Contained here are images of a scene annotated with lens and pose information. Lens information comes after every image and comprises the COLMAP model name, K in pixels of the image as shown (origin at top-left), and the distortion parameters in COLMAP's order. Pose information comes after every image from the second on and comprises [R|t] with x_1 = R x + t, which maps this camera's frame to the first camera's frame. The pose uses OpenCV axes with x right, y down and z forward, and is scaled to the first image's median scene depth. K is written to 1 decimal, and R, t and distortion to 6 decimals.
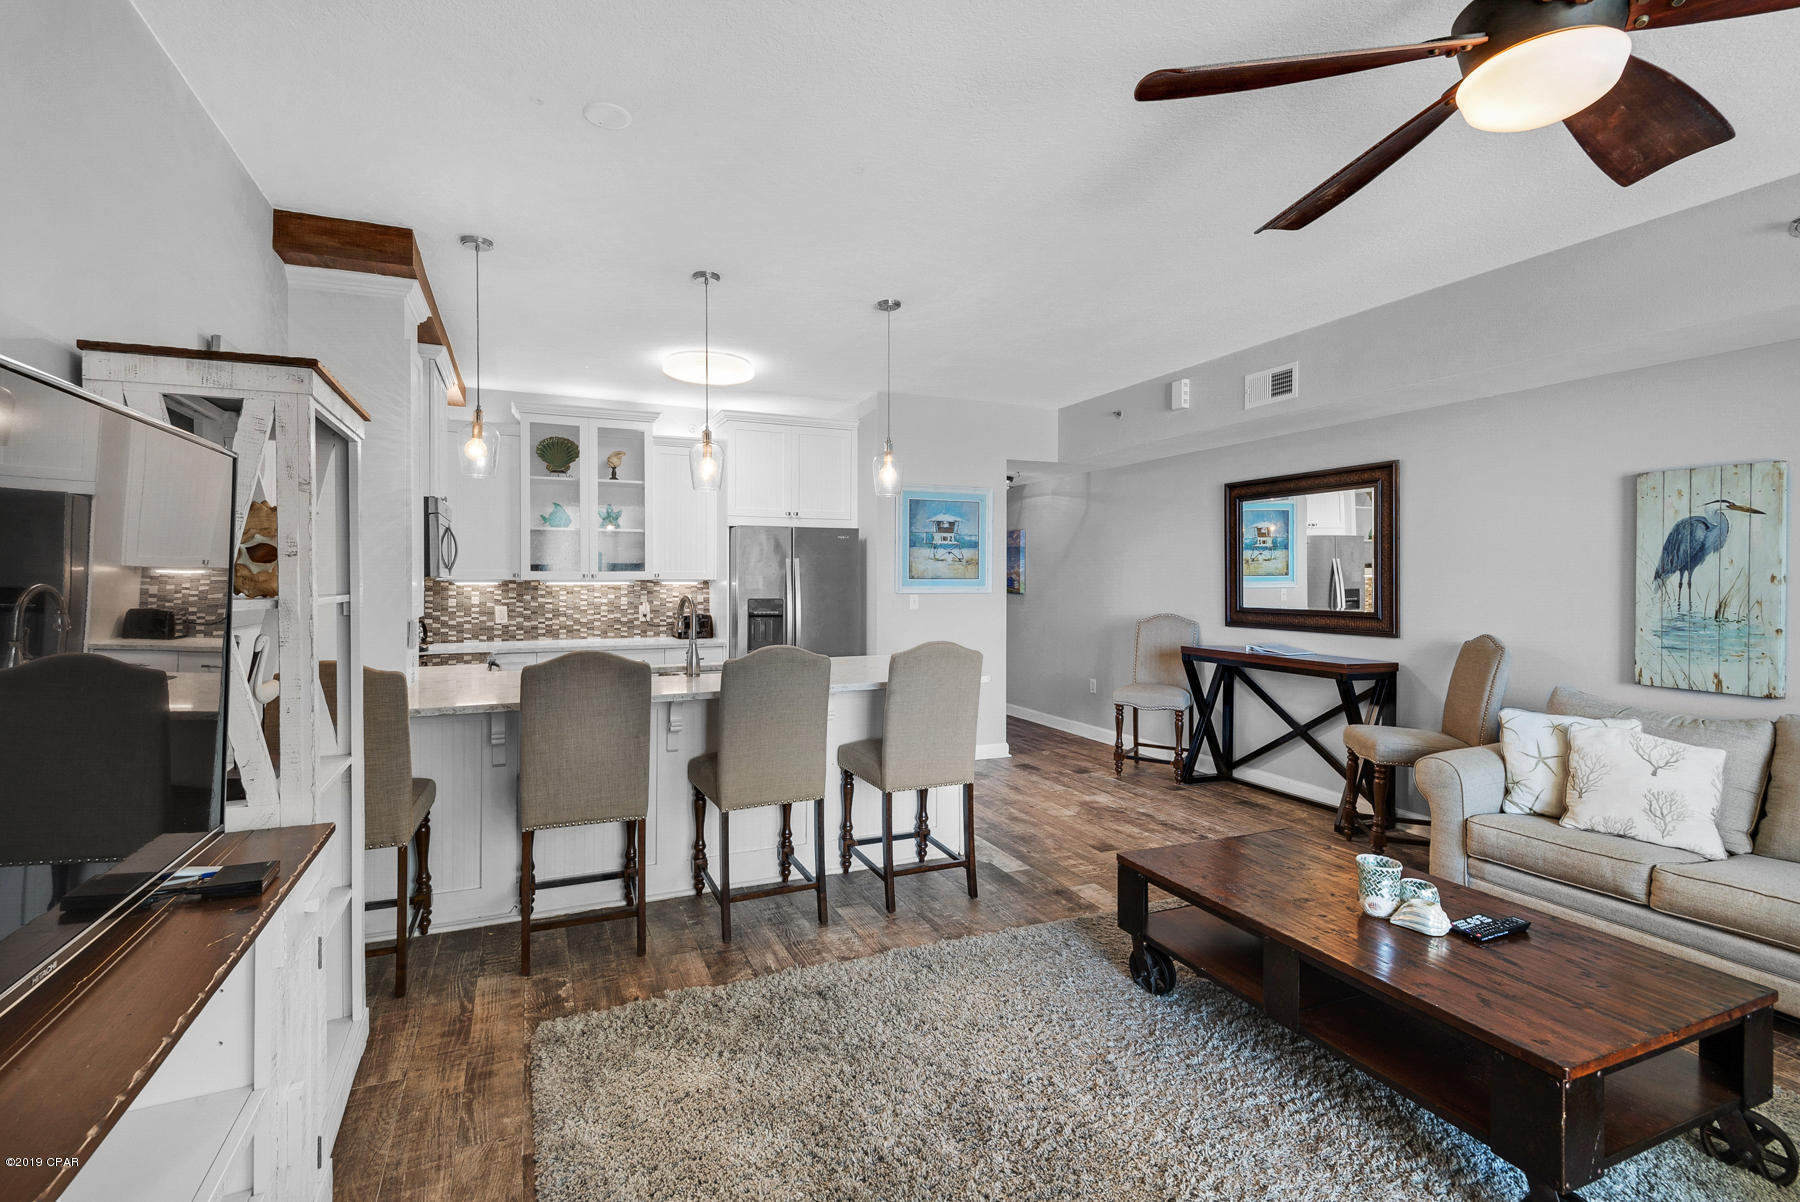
lens RADIAL K [[826.0, 0, 877.9], [0, 826.0, 556.9], [0, 0, 1]] dist [0.022874, -0.009958]
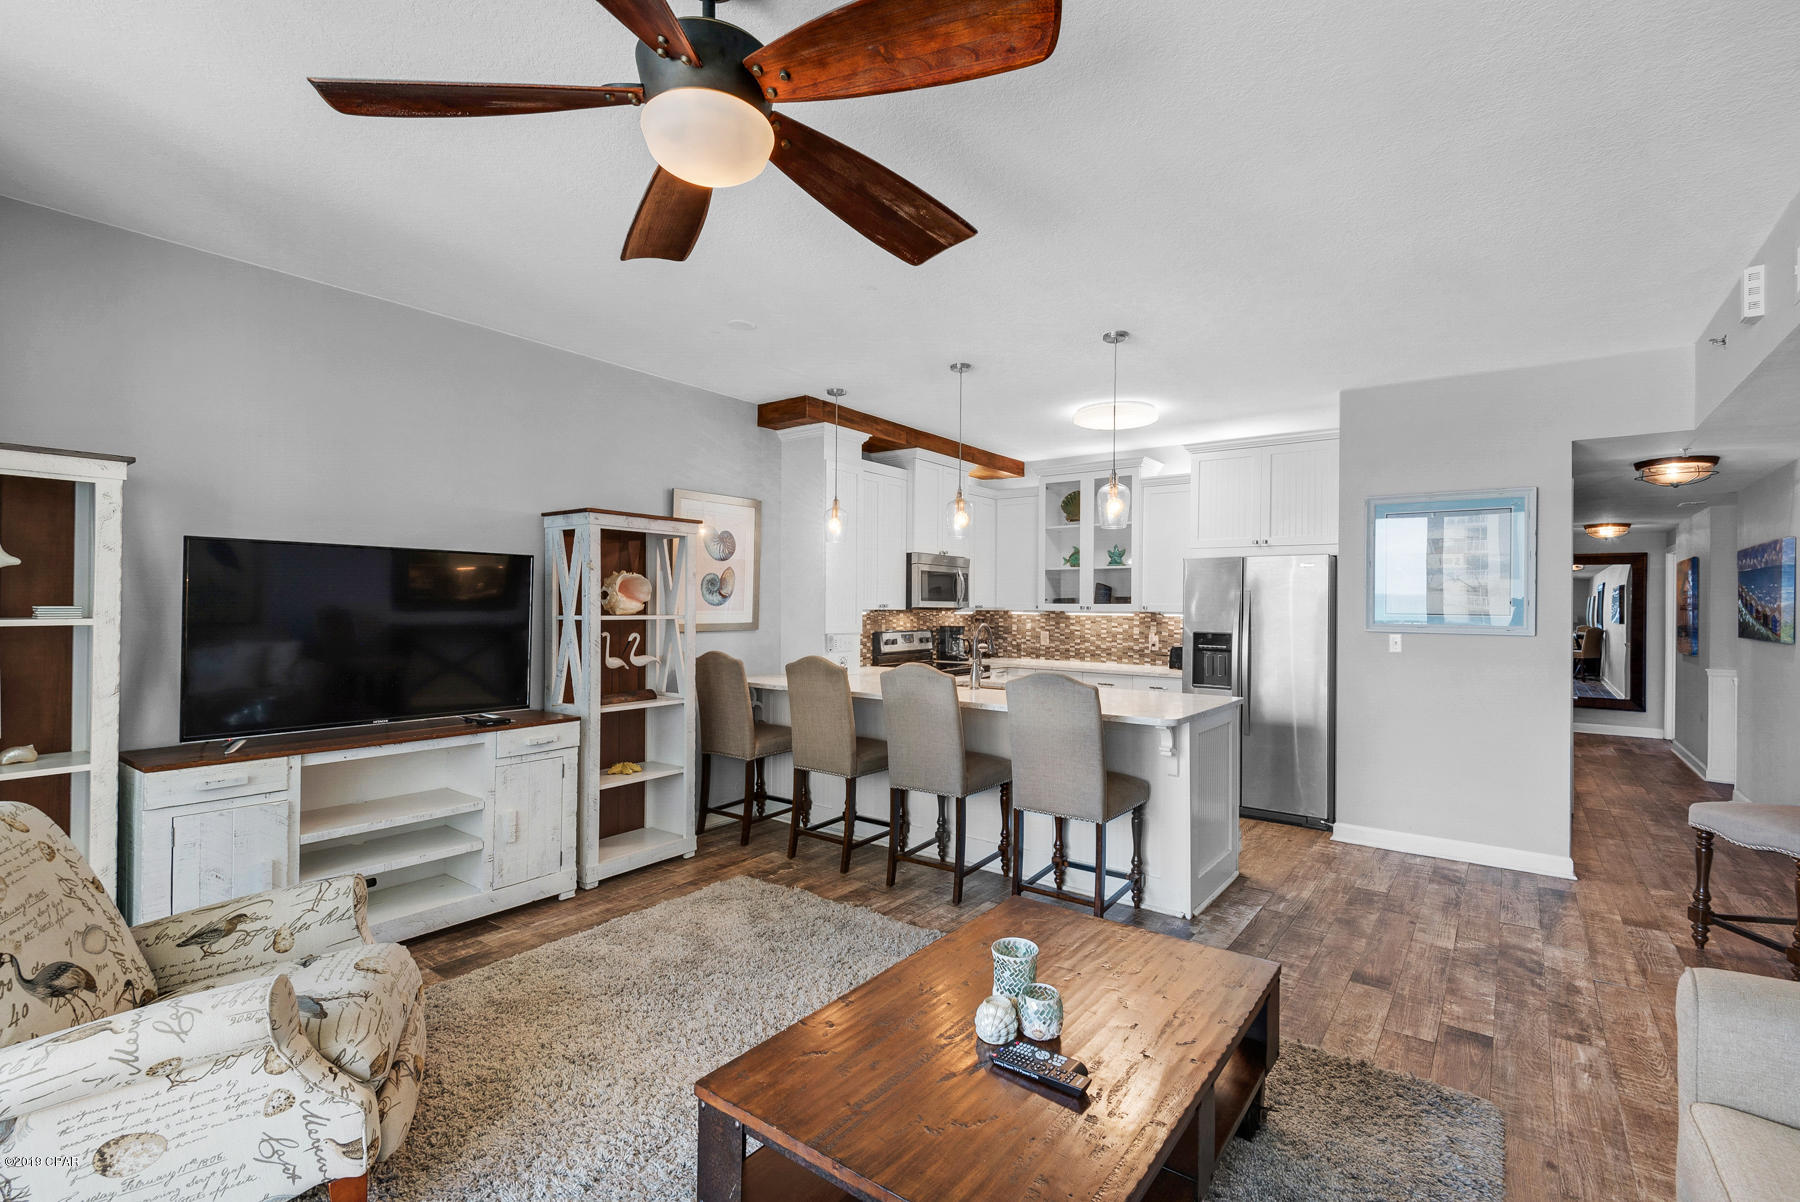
lens RADIAL K [[826.0, 0, 887.1], [0, 826.0, 592.1], [0, 0, 1]] dist [0.022874, -0.009958]
pose [[0.495728, -0.008466, -0.868437, 0.688093], [0.015008, 0.999887, -0.001180, -0.002381], [0.868348, -0.012449, 0.495799, 0.249781]]
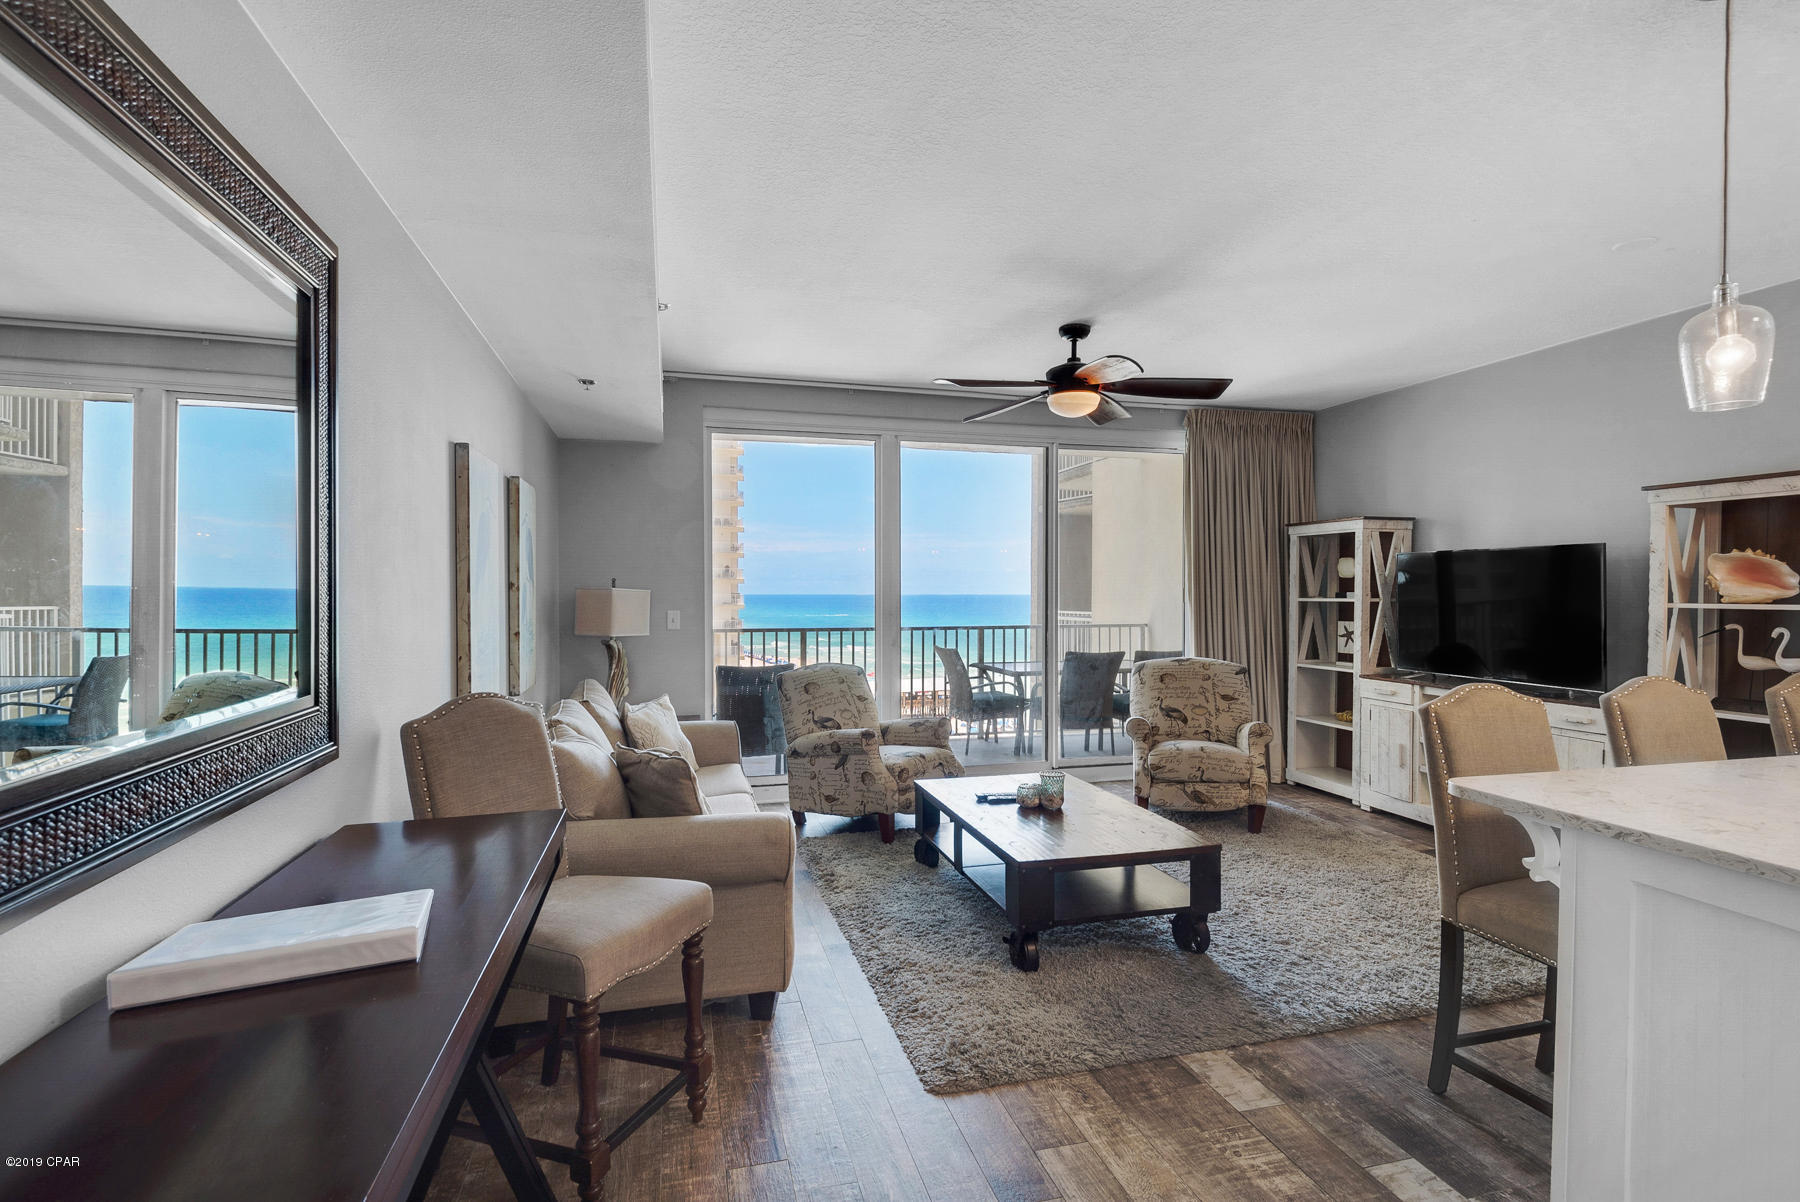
lens RADIAL K [[847.8, 0, 892.1], [0, 847.8, 598.6], [0, 0, 1]] dist [0.016035, -0.016015]
pose [[-0.989143, -0.006953, 0.146794, 0.356737], [-0.009533, 0.999812, -0.016885, 0.036944], [-0.146649, -0.018101, -0.989023, 1.403776]]
